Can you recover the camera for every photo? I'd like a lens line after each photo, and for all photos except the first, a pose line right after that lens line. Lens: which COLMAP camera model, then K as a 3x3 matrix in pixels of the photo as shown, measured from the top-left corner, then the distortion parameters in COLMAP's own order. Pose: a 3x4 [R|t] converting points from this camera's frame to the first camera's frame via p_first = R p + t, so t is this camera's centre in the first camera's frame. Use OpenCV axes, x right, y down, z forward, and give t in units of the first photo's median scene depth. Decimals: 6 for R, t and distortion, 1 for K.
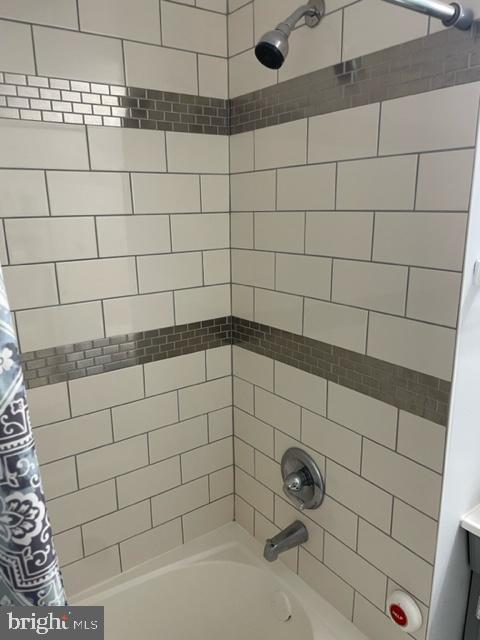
lens RADIAL K [[486.3, 0, 241.1], [0, 486.3, 321.3], [0, 0, 1]] dist [0.087265, -0.112694]
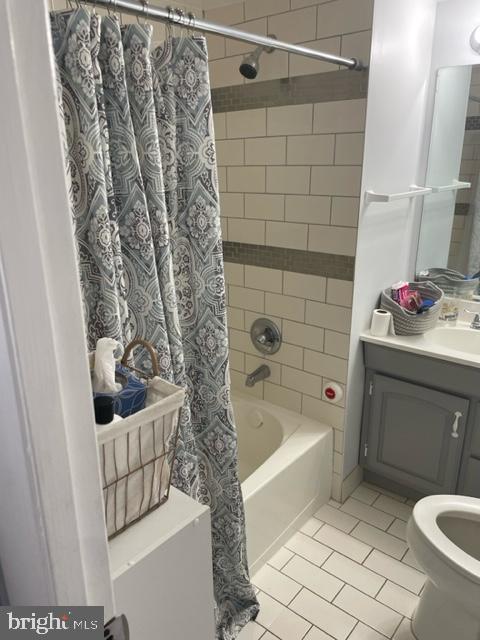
lens RADIAL K [[486.3, 0, 236.4], [0, 486.3, 318.9], [0, 0, 1]] dist [0.087265, -0.112694]
pose [[0.971869, -0.074742, 0.223350, -0.380098], [0.057395, 0.994880, 0.083183, 0.145826], [-0.228424, -0.068024, 0.971182, -0.620242]]
